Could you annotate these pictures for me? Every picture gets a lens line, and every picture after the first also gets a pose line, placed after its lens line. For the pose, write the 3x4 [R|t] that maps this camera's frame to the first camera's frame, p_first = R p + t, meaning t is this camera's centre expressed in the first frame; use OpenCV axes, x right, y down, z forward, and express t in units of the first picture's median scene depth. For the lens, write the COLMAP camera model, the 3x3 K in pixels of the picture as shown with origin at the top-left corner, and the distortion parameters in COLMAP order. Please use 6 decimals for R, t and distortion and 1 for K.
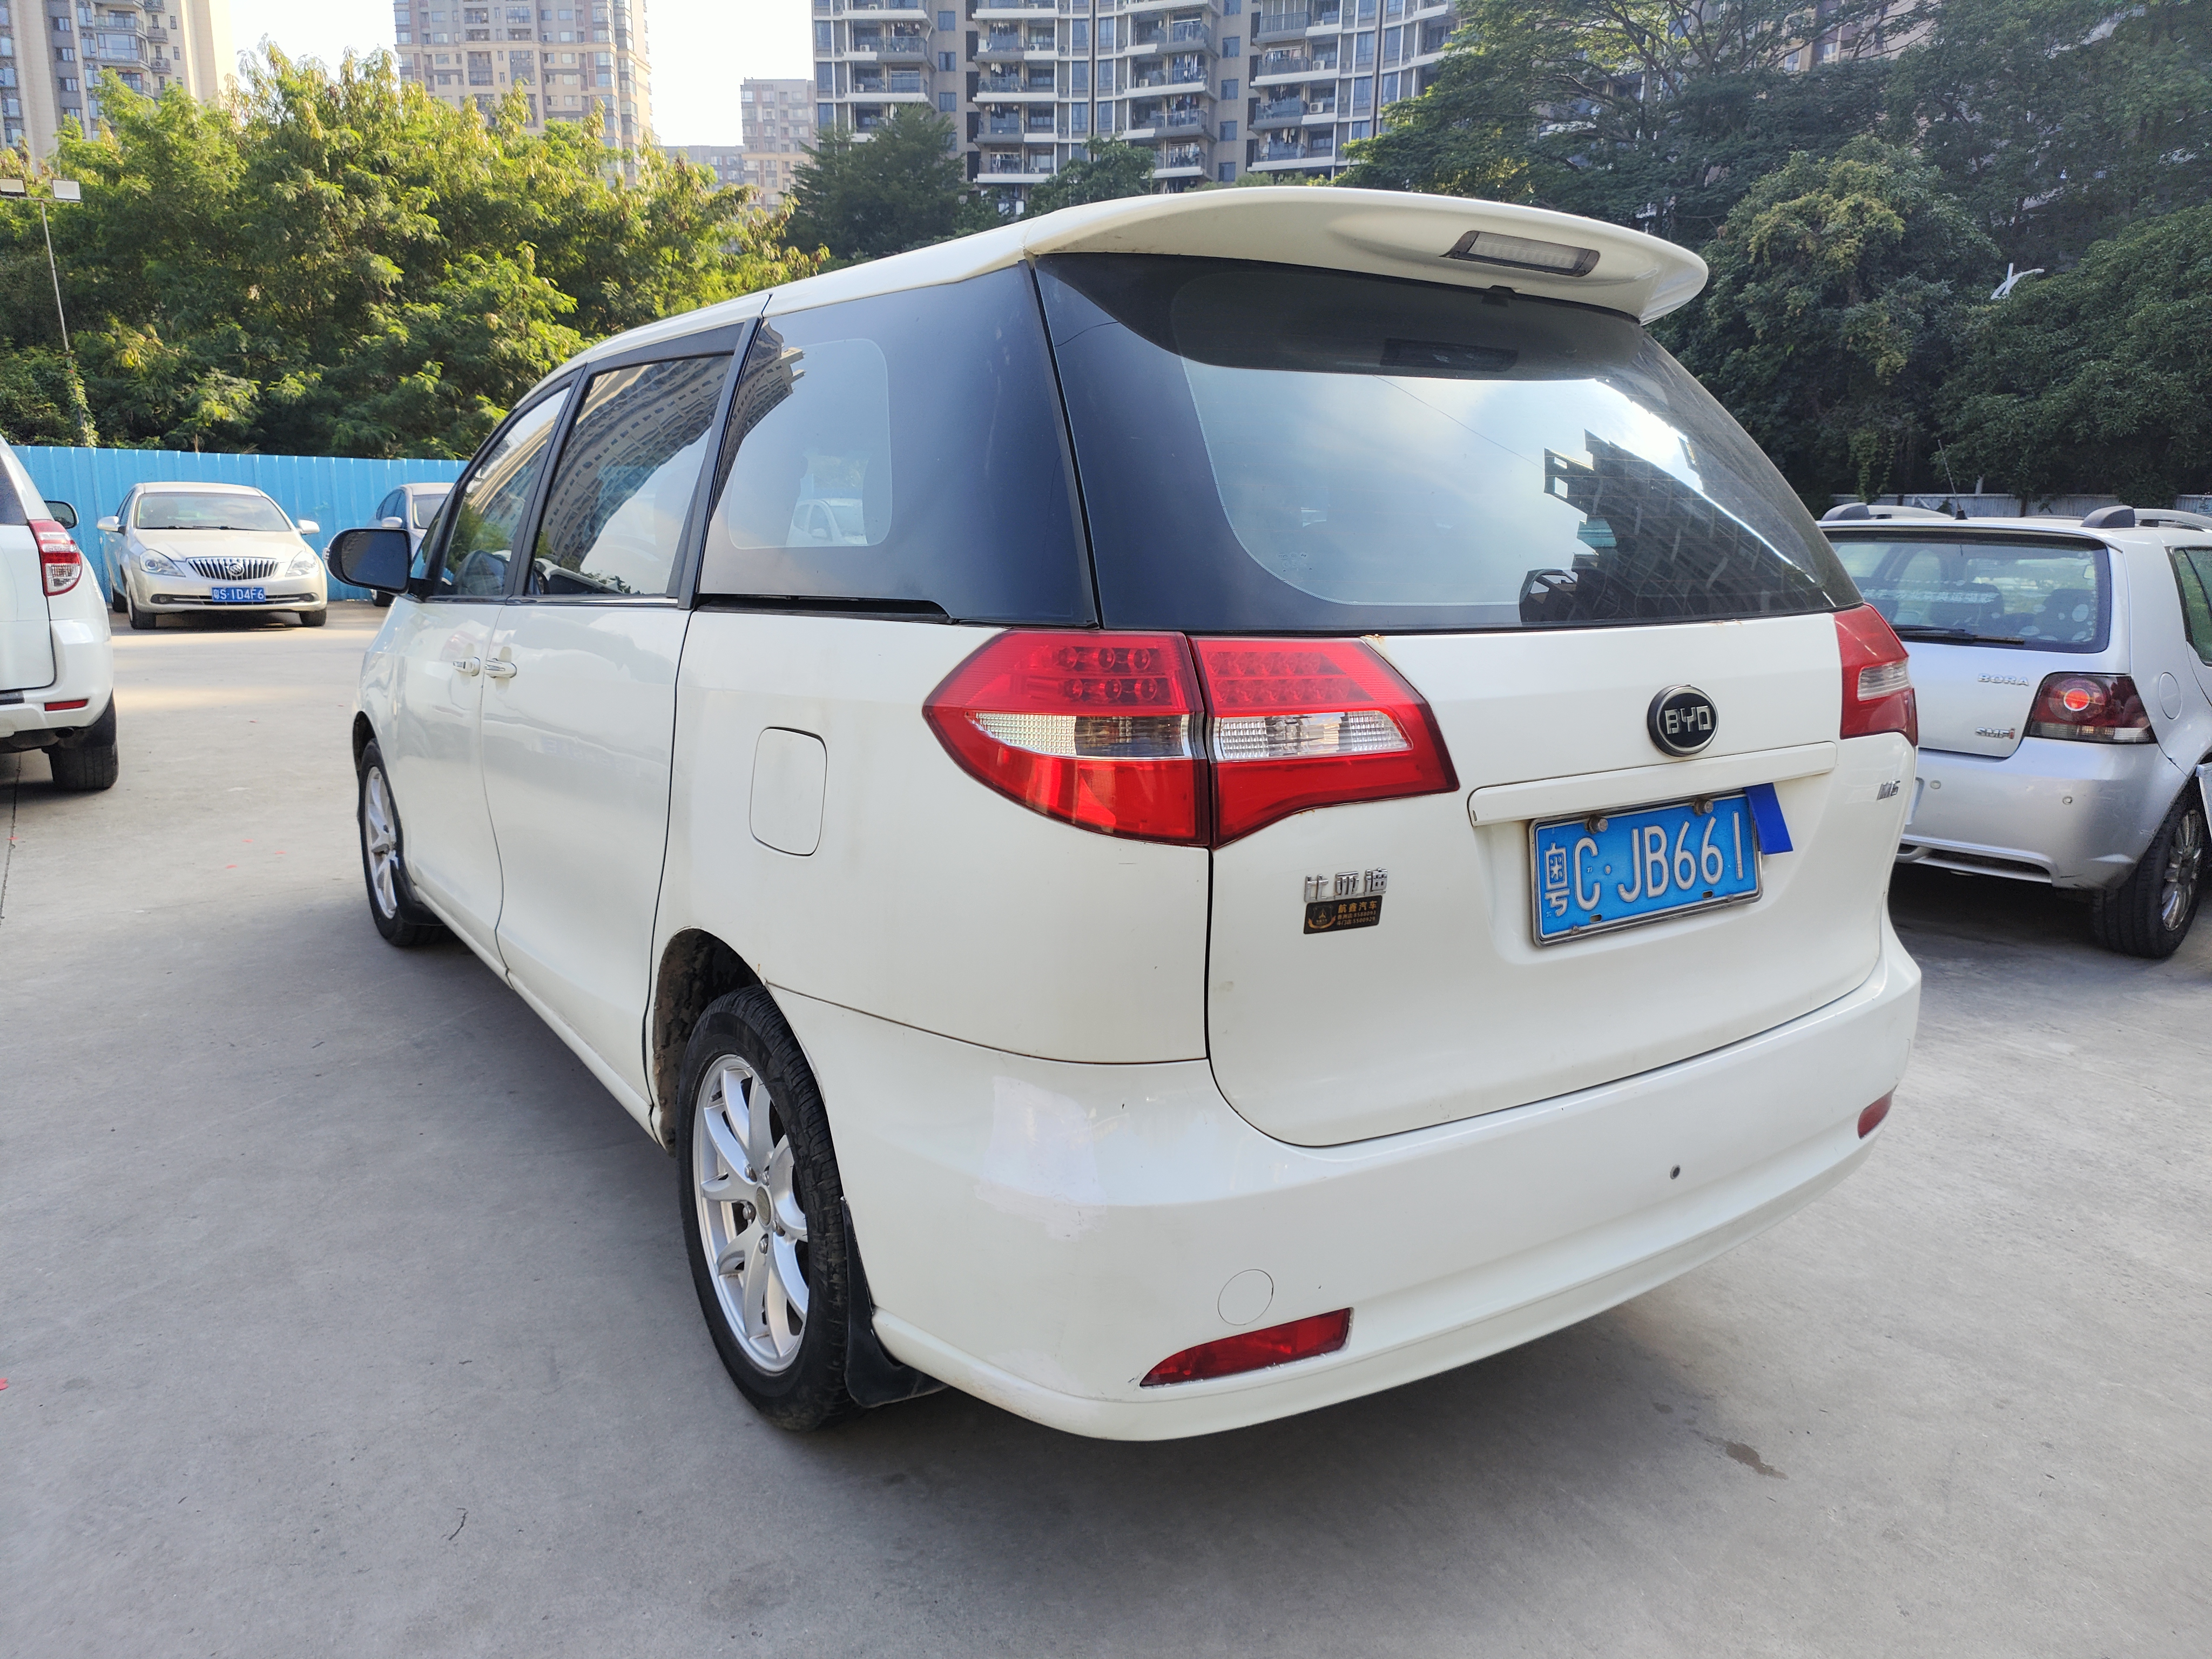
lens RADIAL K [[1463.0, 0, 1121.1], [0, 1463.0, 845.3], [0, 0, 1]] dist [0.077972, -0.061481]
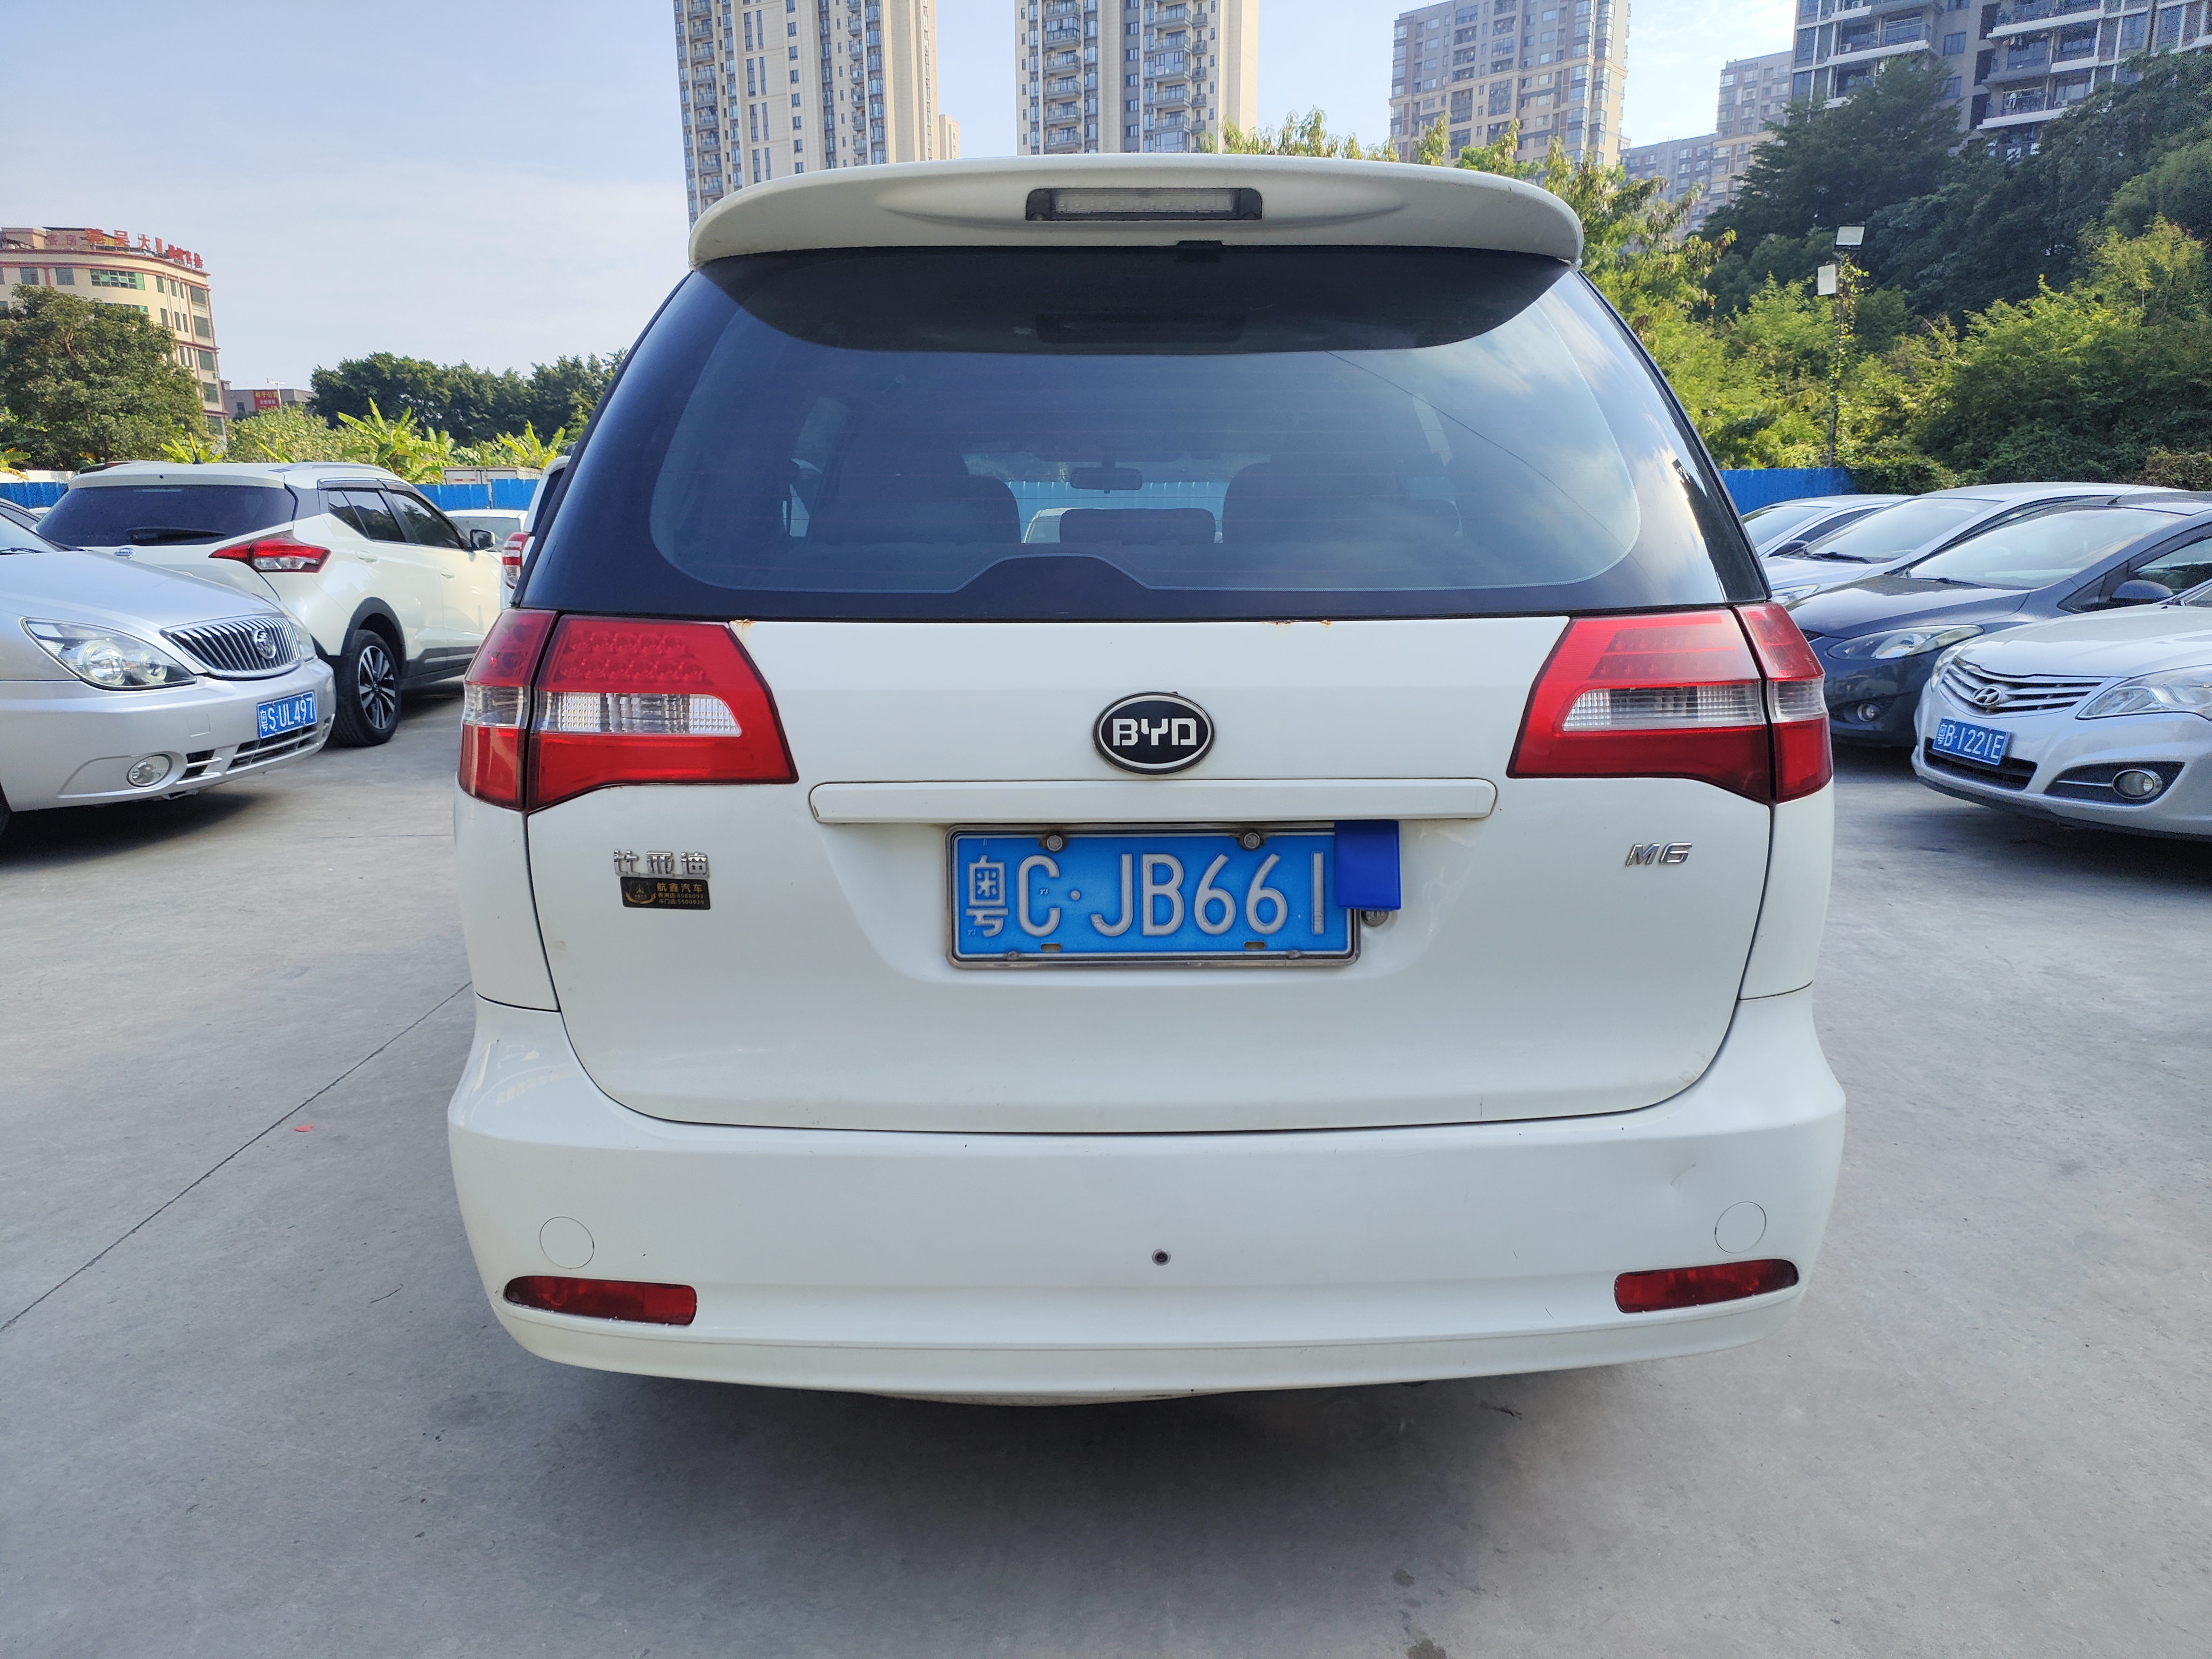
lens RADIAL K [[1463.0, 0, 1118.6], [0, 1463.0, 844.0], [0, 0, 1]] dist [0.077972, -0.061481]
pose [[0.828968, 0.101582, -0.549994, 0.106423], [-0.104324, 0.994193, 0.026384, -0.005111], [0.549481, 0.035506, 0.834751, 0.035310]]
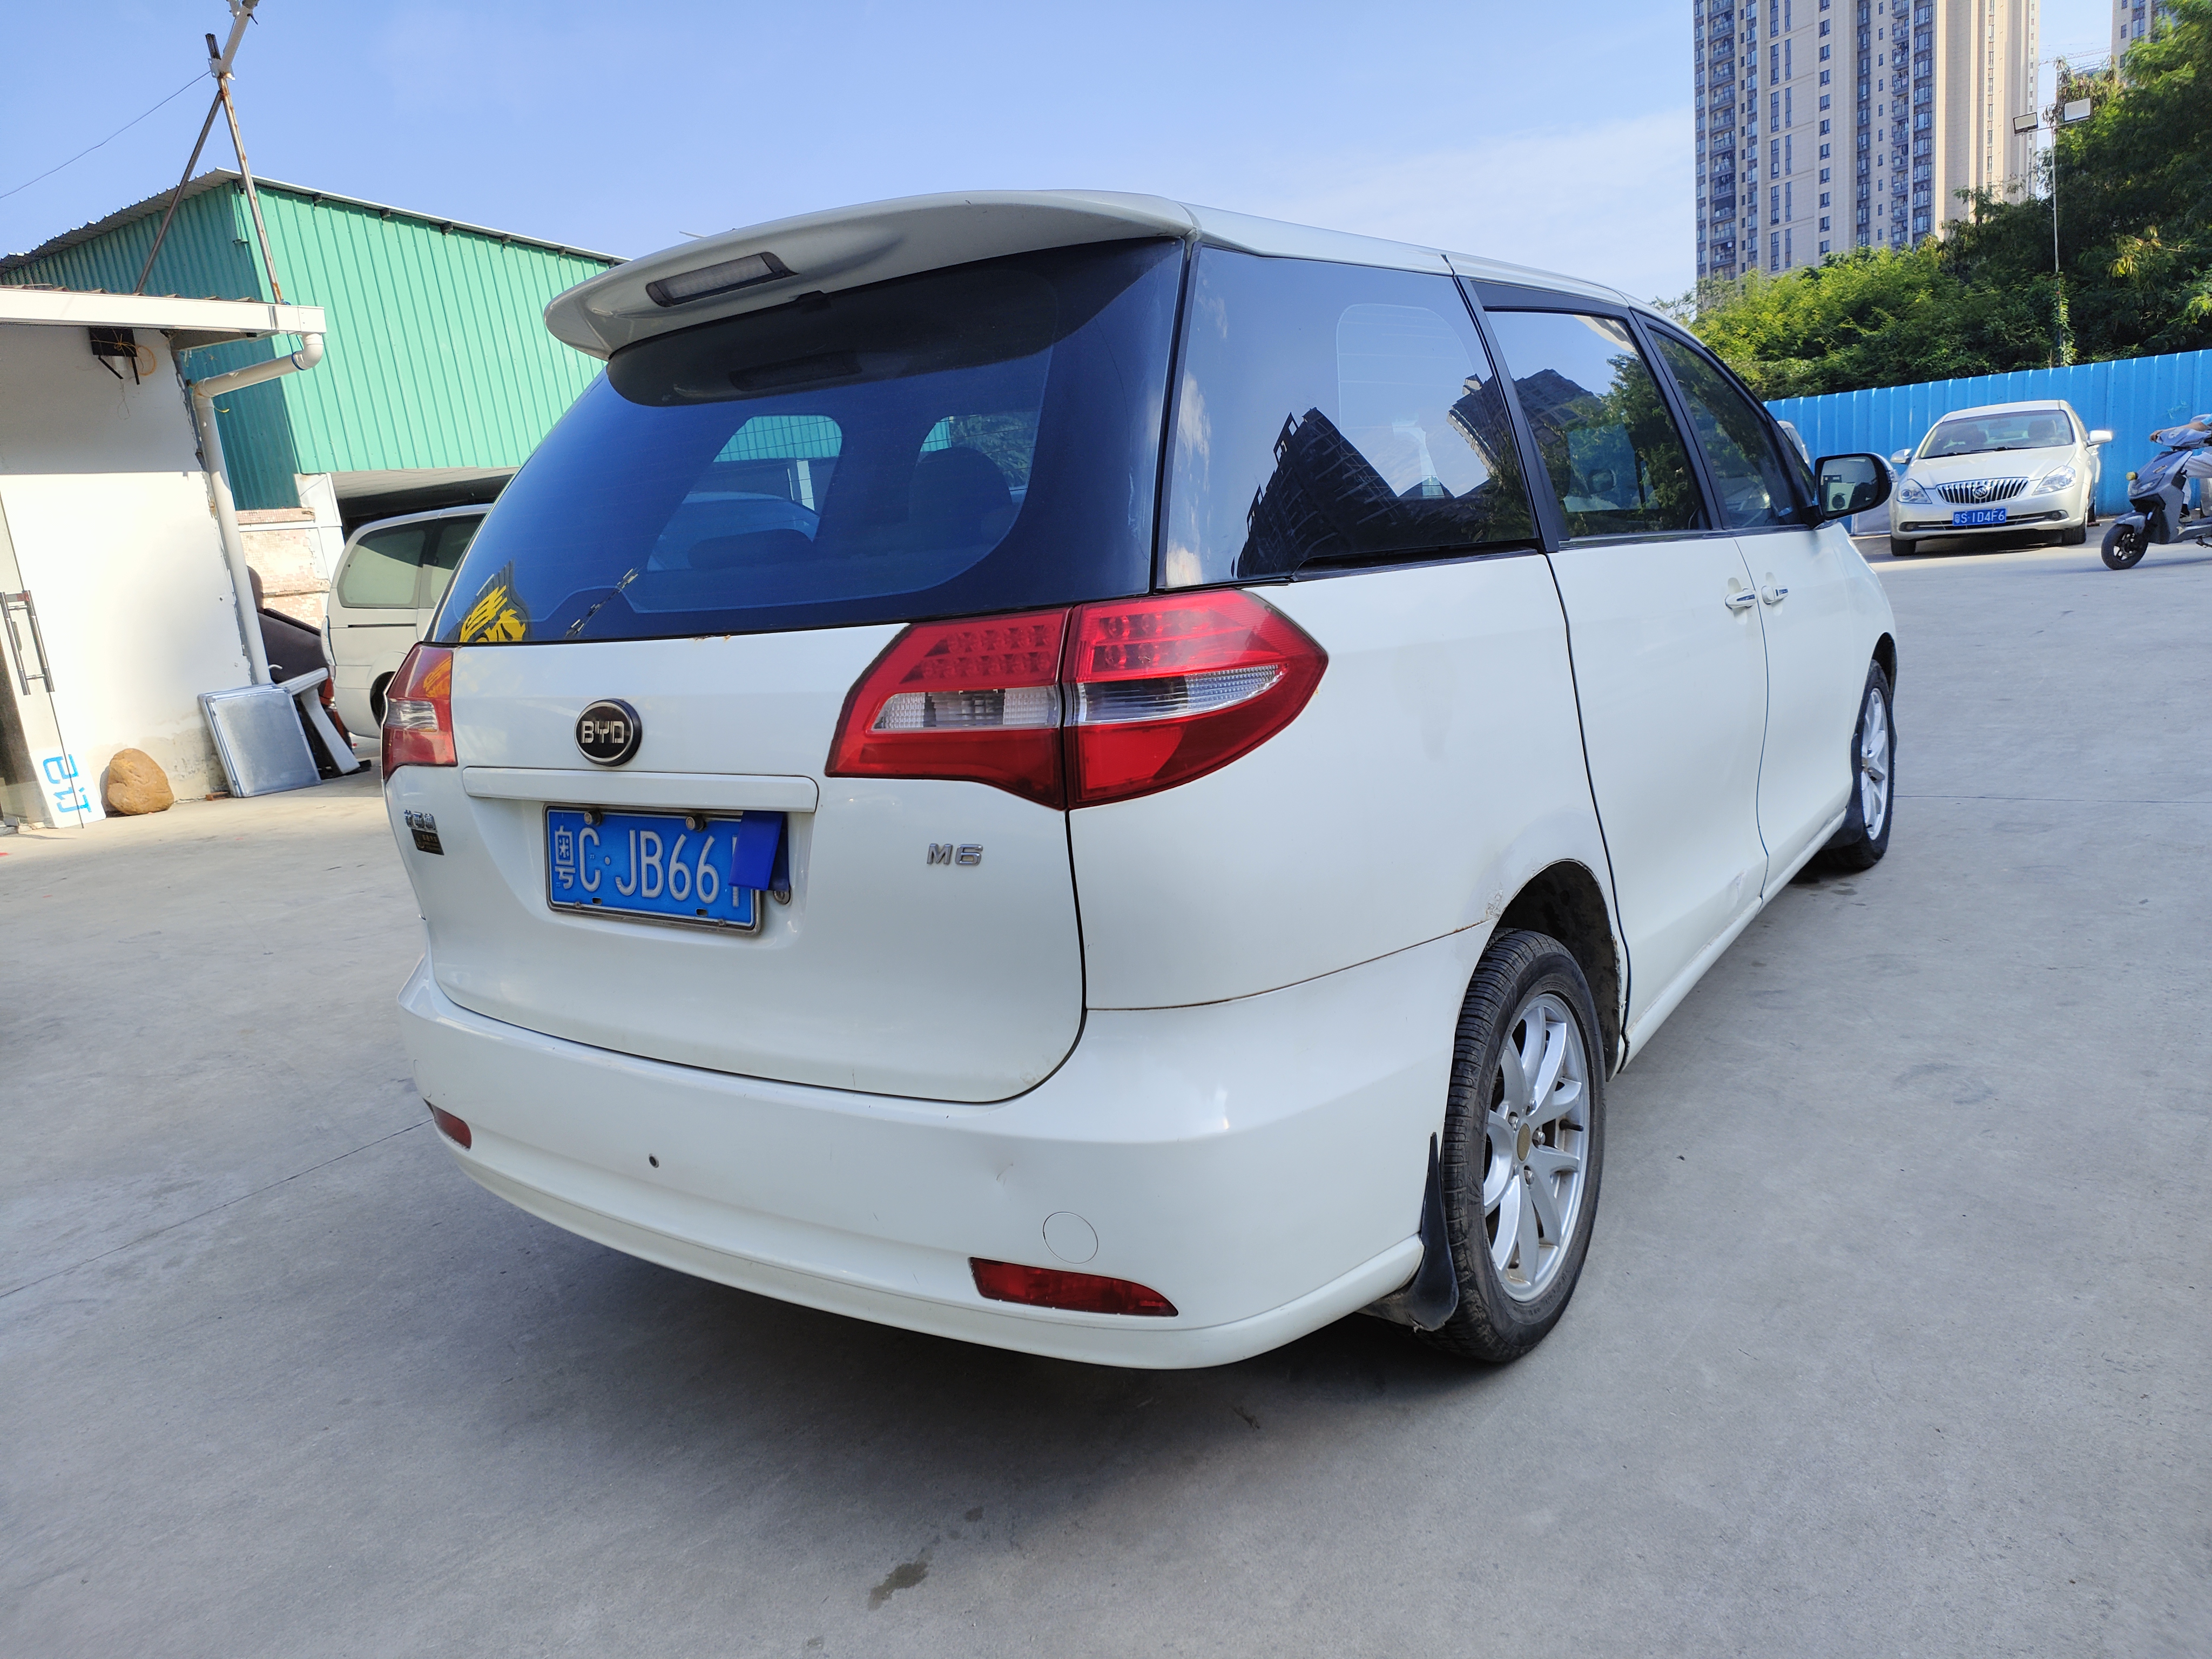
lens RADIAL K [[1463.0, 0, 1114.0], [0, 1463.0, 845.9], [0, 0, 1]] dist [0.077972, -0.061481]
pose [[0.328625, 0.155964, -0.931494, 0.189765], [-0.100162, 0.986464, 0.129832, -0.022525], [0.939134, 0.050635, 0.339798, 0.125063]]
